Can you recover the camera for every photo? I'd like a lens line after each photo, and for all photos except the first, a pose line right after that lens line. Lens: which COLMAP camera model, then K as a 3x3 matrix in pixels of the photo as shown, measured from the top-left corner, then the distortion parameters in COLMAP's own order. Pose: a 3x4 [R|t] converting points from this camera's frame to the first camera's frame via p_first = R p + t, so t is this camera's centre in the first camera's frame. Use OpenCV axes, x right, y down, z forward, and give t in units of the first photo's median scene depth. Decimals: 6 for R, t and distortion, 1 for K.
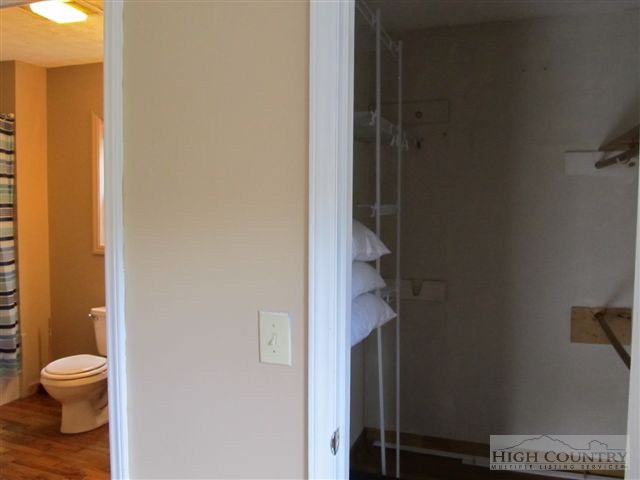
lens RADIAL K [[529.7, 0, 320.0], [0, 529.7, 240.0], [0, 0, 1]] dist [-0.055851, 0.017461]
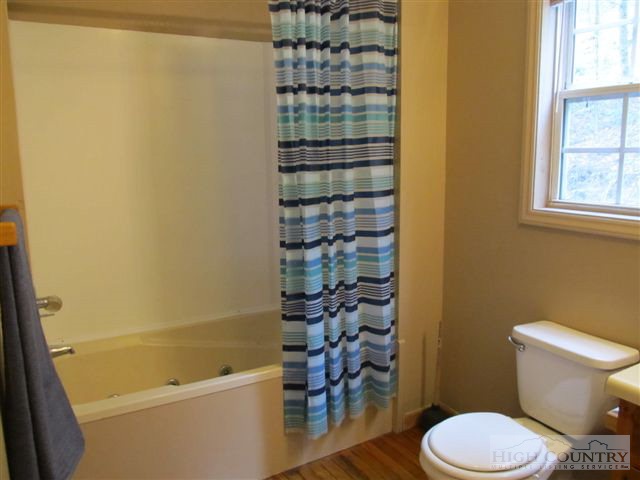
lens RADIAL K [[529.7, 0, 320.0], [0, 529.7, 240.0], [0, 0, 1]] dist [-0.055851, 0.017461]
pose [[0.767040, 0.084480, -0.636014, -0.247225], [-0.019062, 0.993856, 0.109023, -0.014263], [0.641317, -0.071502, 0.763937, 0.453746]]
